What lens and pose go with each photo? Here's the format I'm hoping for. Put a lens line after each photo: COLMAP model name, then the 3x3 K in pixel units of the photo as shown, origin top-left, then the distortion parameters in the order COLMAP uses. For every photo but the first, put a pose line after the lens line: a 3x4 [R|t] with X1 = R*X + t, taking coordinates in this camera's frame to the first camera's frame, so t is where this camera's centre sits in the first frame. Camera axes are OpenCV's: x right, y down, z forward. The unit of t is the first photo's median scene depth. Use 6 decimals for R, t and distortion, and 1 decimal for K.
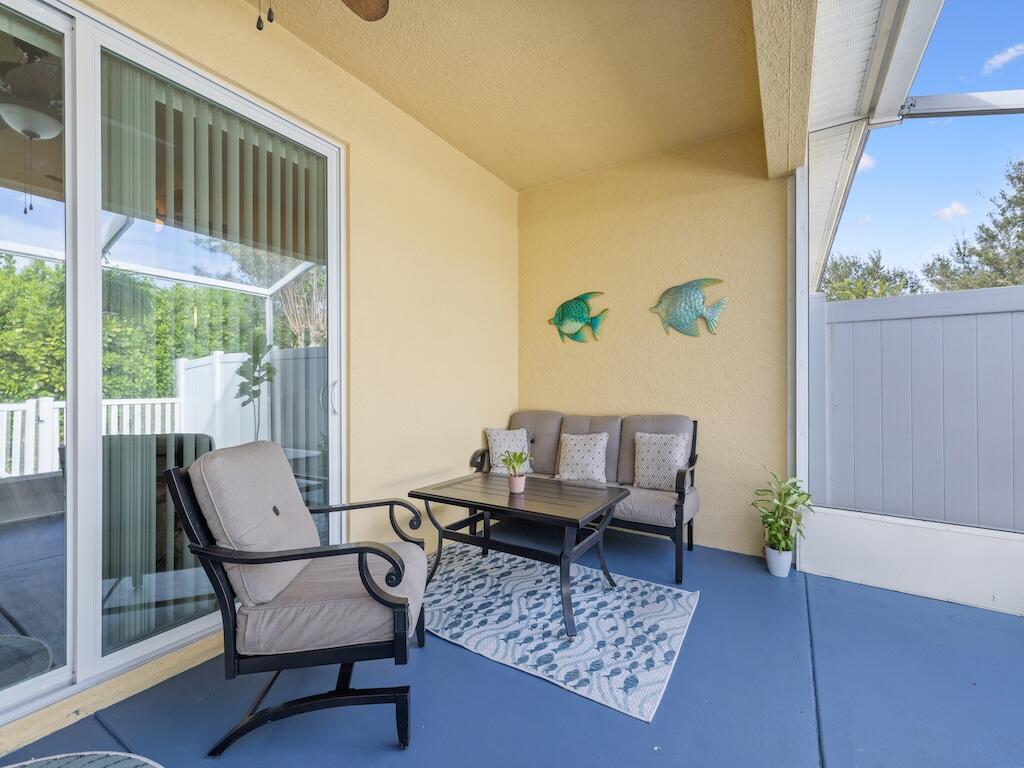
lens RADIAL K [[446.5, 0, 507.2], [0, 446.5, 381.3], [0, 0, 1]] dist [0.008352, 0.000032]
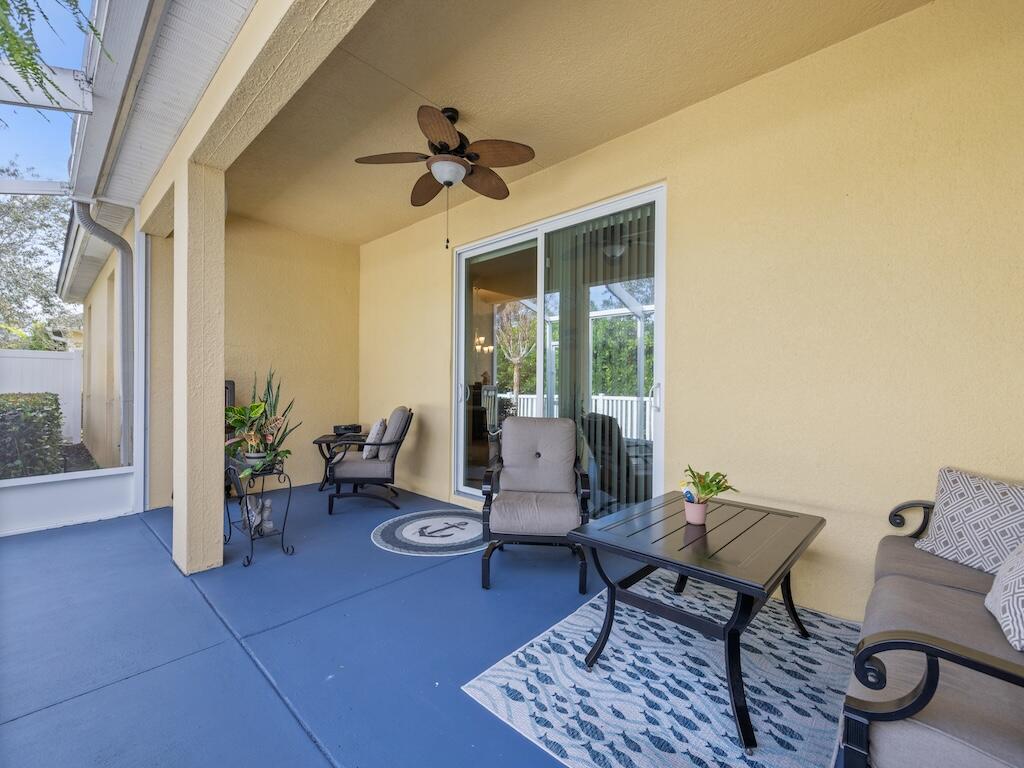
lens RADIAL K [[446.5, 0, 506.7], [0, 446.5, 387.3], [0, 0, 1]] dist [0.008352, 0.000032]
pose [[-0.197482, 0.002475, -0.980303, 0.981141], [-0.001861, 0.999994, 0.002900, 0.008468], [0.980305, 0.002397, -0.197476, 0.943364]]
